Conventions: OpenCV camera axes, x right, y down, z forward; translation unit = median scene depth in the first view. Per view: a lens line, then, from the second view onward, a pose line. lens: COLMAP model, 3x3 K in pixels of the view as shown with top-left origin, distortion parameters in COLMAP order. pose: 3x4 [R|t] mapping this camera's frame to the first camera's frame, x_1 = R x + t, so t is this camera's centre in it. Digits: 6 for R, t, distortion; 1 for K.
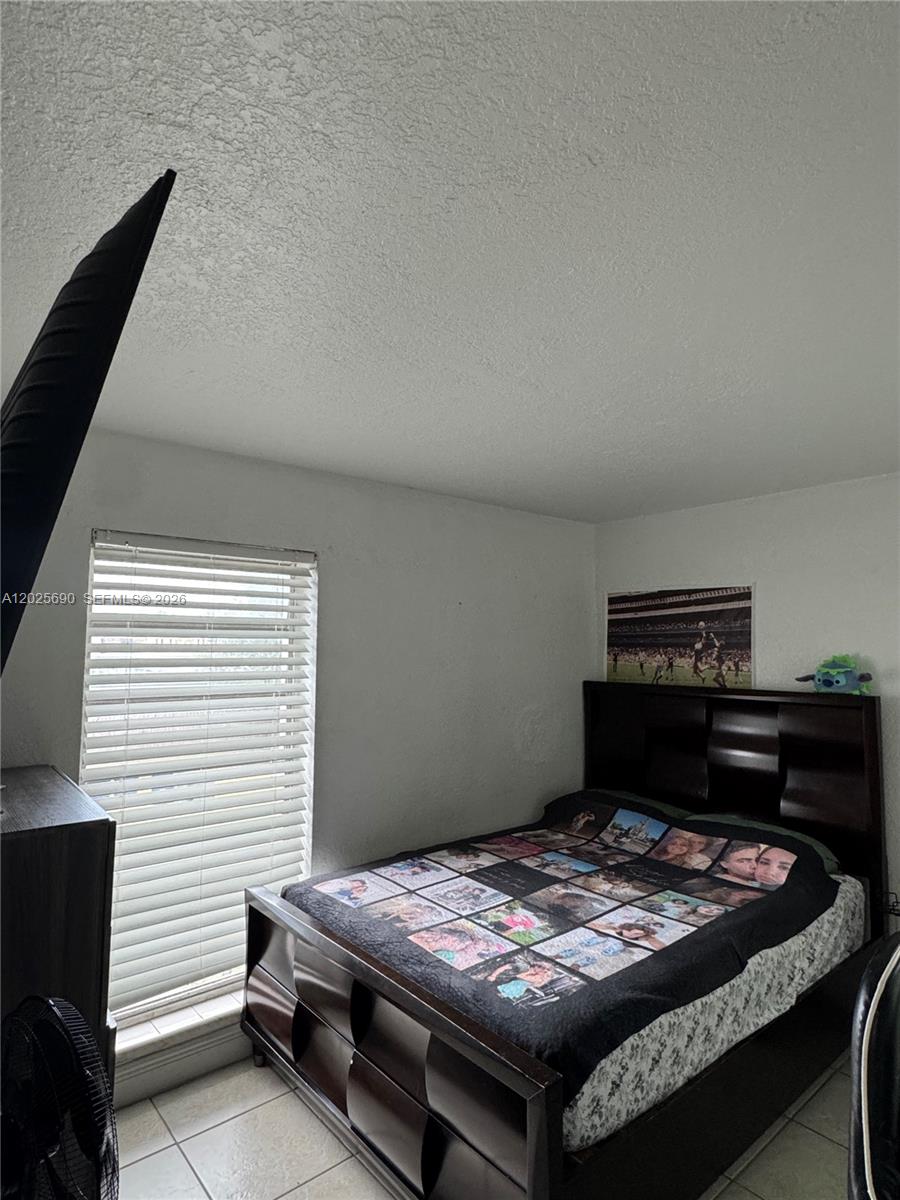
lens RADIAL K [[664.4, 0, 455.0], [0, 664.4, 595.8], [0, 0, 1]] dist [-0.000950, 0.000030]
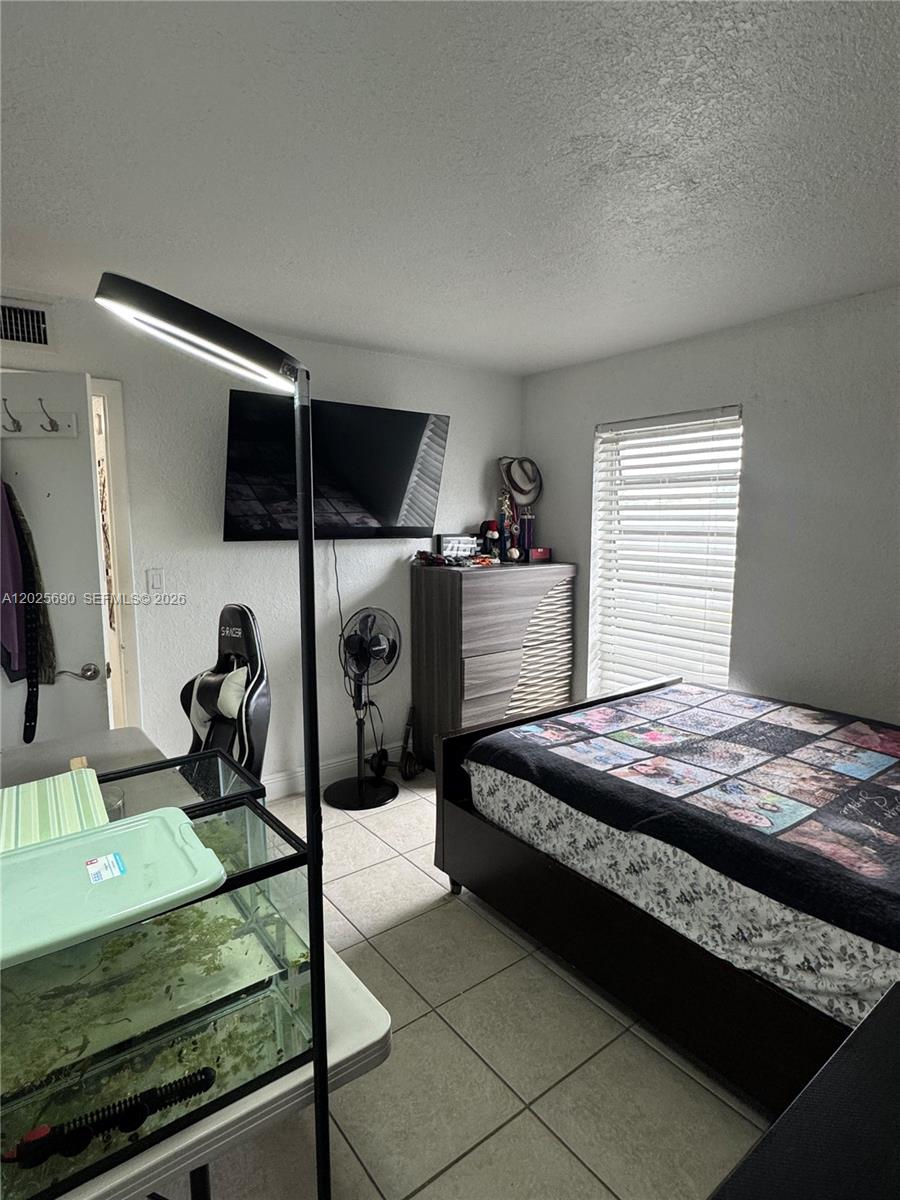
lens RADIAL K [[623.4, 0, 420.6], [0, 623.4, 600.3], [0, 0, 1]] dist [-0.060582, -0.000026]
pose [[-0.076532, 0.133865, -0.988040, 1.045016], [0.085320, 0.988191, 0.127277, 0.096354], [0.993410, -0.074559, -0.087050, 0.676060]]
